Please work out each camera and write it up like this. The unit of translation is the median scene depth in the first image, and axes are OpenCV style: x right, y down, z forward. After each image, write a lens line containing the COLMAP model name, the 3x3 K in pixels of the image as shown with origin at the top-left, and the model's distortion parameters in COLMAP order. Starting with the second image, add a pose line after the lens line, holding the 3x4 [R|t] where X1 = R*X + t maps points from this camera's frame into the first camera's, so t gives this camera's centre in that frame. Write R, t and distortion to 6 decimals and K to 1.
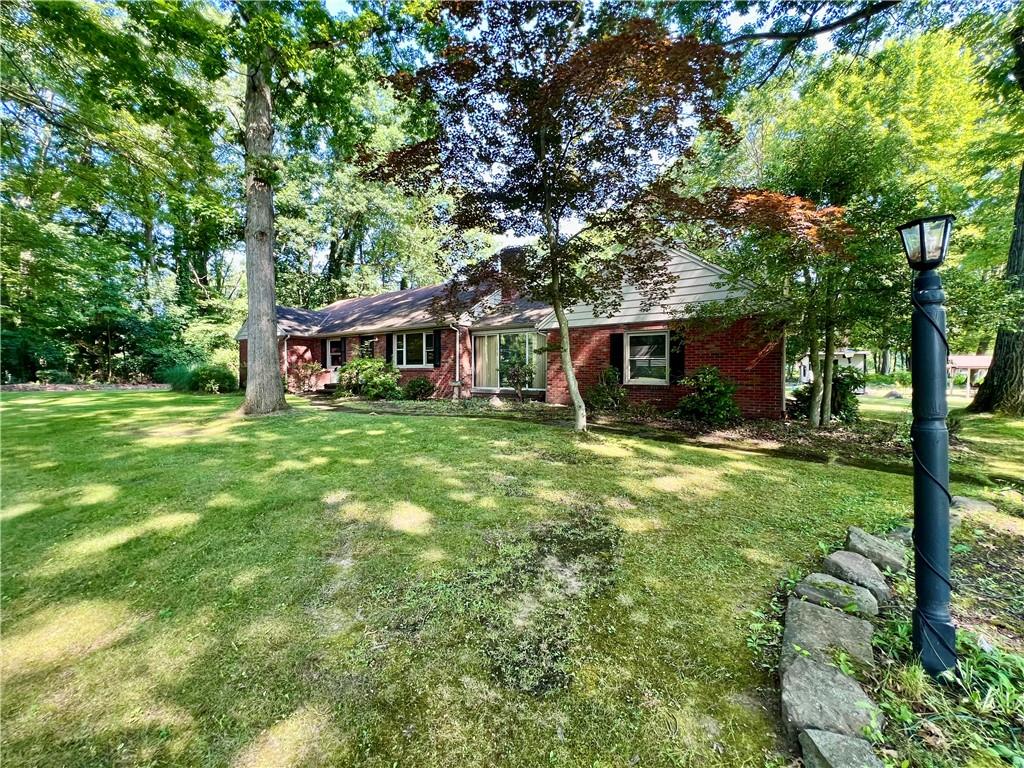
lens RADIAL K [[410.8, 0, 511.6], [0, 410.8, 379.3], [0, 0, 1]] dist [-0.000138, 0.000106]
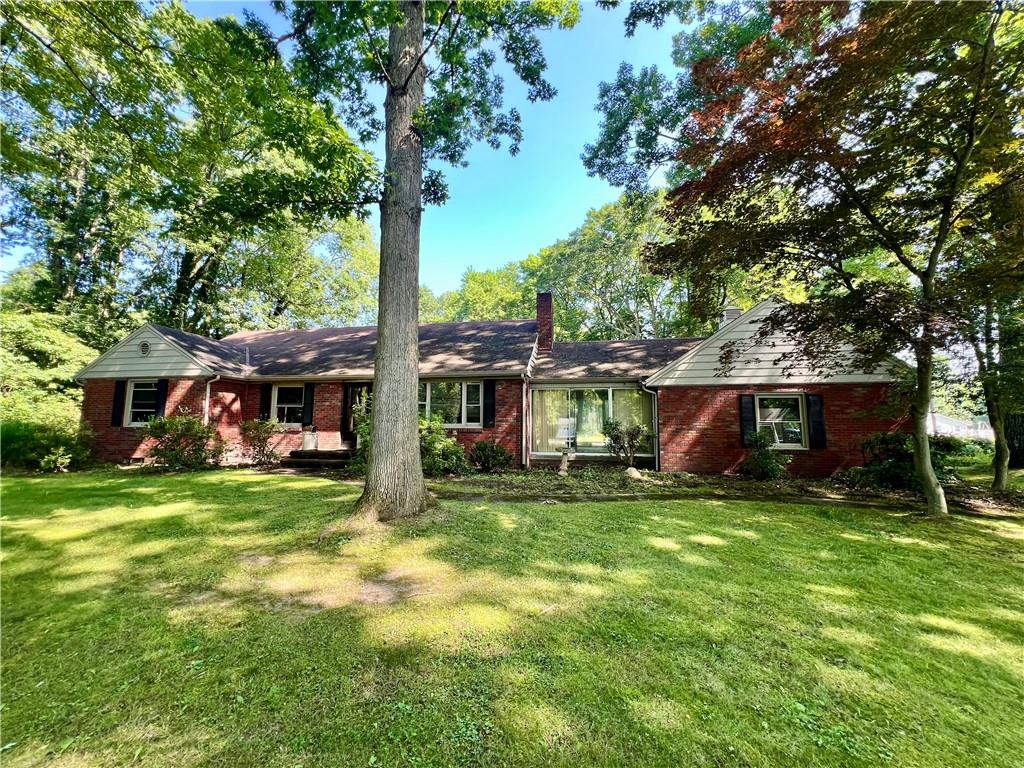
lens RADIAL K [[410.8, 0, 512.1], [0, 410.8, 382.3], [0, 0, 1]] dist [-0.000138, 0.000106]
pose [[0.922522, 0.046248, 0.383164, -0.438740], [0.001310, 0.992413, -0.122941, -0.018608], [-0.385943, 0.113917, 0.915462, 0.260617]]
